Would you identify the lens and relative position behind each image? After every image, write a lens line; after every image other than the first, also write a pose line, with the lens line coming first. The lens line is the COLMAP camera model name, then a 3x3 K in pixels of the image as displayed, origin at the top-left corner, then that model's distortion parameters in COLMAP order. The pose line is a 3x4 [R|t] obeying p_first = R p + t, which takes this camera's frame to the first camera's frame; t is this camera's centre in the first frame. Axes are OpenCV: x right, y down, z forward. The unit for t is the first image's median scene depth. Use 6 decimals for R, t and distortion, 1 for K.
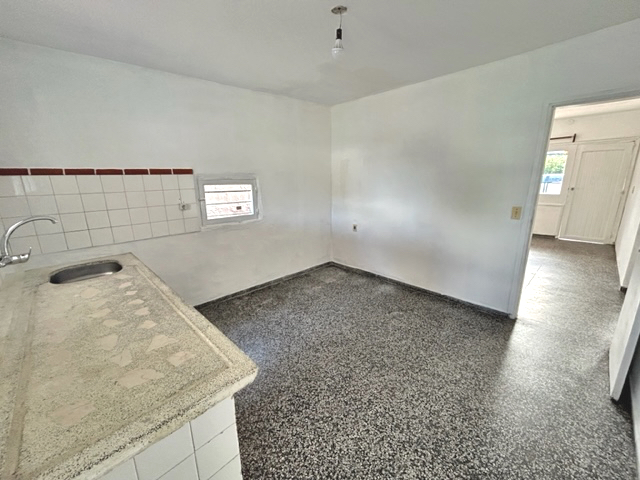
lens RADIAL K [[260.7, 0, 320.0], [0, 260.7, 240.0], [0, 0, 1]] dist [0.000492, 0.000056]
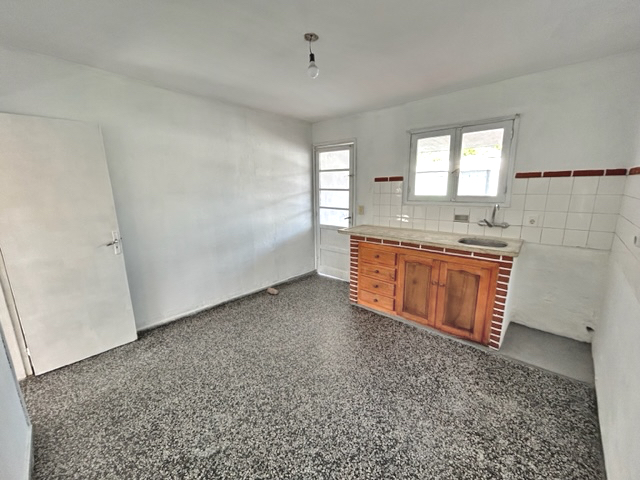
lens RADIAL K [[260.7, 0, 320.0], [0, 260.7, 240.0], [0, 0, 1]] dist [0.000492, 0.000056]
pose [[-0.998007, 0.041964, -0.047122, 0.092607], [0.017004, 0.898031, 0.439604, -0.430598], [0.060765, 0.437926, -0.896955, 1.718555]]
